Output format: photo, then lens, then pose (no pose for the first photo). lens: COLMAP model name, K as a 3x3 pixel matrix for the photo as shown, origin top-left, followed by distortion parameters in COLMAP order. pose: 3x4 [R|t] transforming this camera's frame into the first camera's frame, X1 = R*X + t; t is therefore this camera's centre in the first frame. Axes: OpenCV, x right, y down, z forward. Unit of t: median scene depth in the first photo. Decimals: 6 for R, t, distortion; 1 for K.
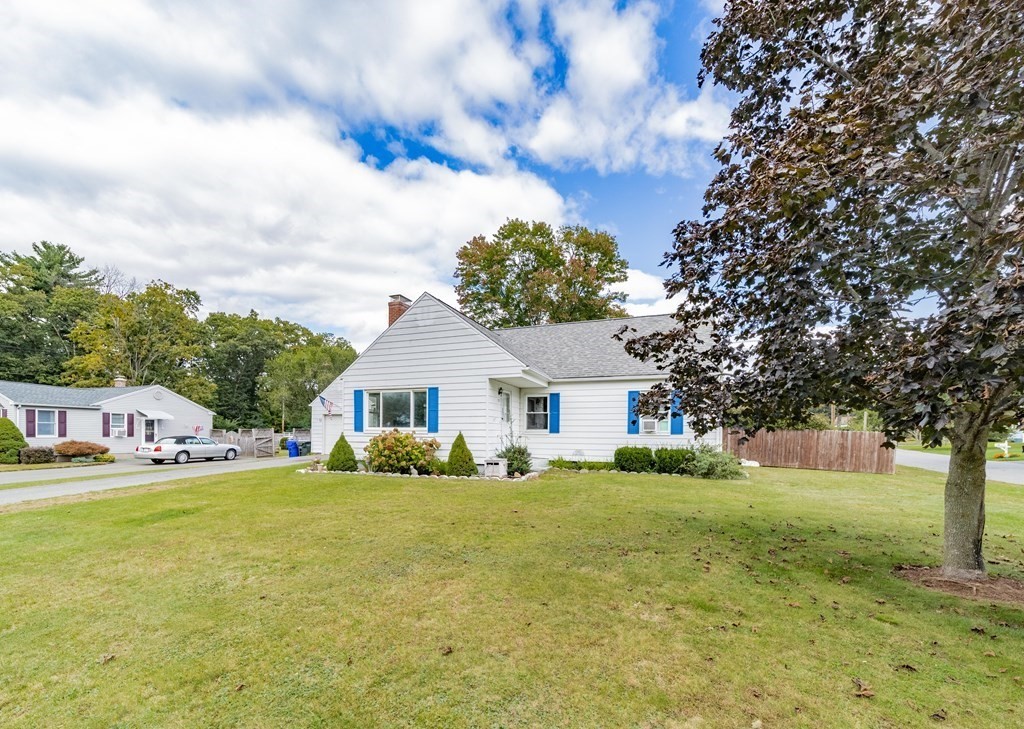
lens RADIAL K [[465.0, 0, 510.3], [0, 465.0, 395.0], [0, 0, 1]] dist [-0.002522, -0.000128]
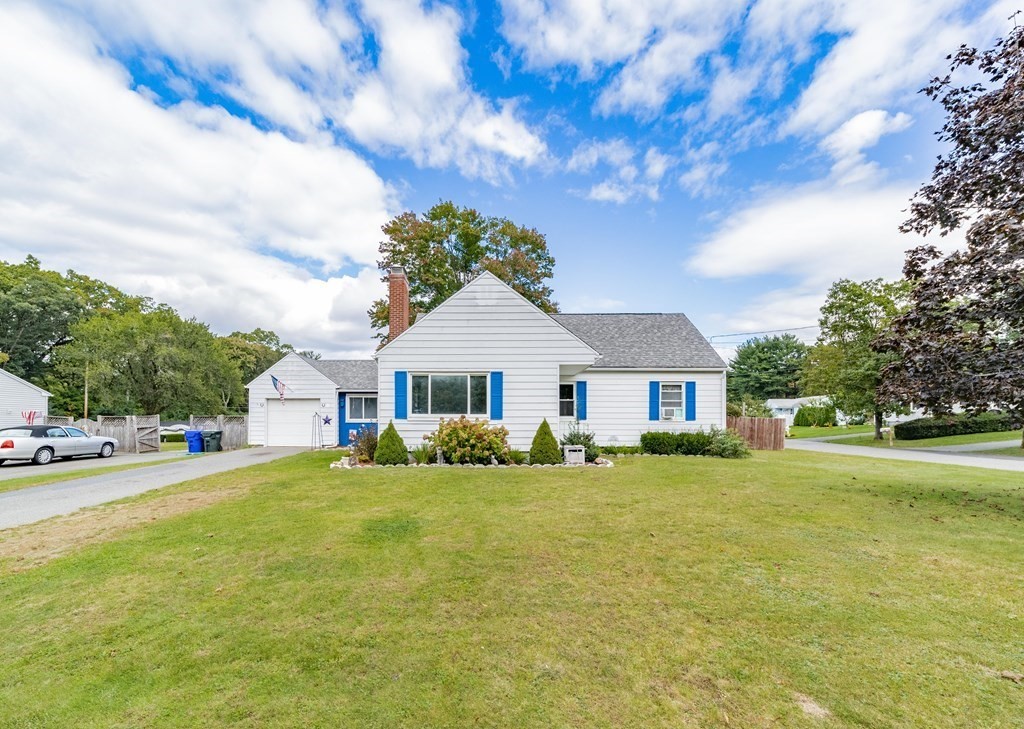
lens RADIAL K [[455.4, 0, 512.3], [0, 455.4, 379.8], [0, 0, 1]] dist [-0.002403, -0.000034]
pose [[0.924690, 0.029821, 0.379551, -0.436362], [-0.027830, 0.999555, -0.010734, 0.007959], [-0.379702, -0.000638, 0.925108, 0.119702]]
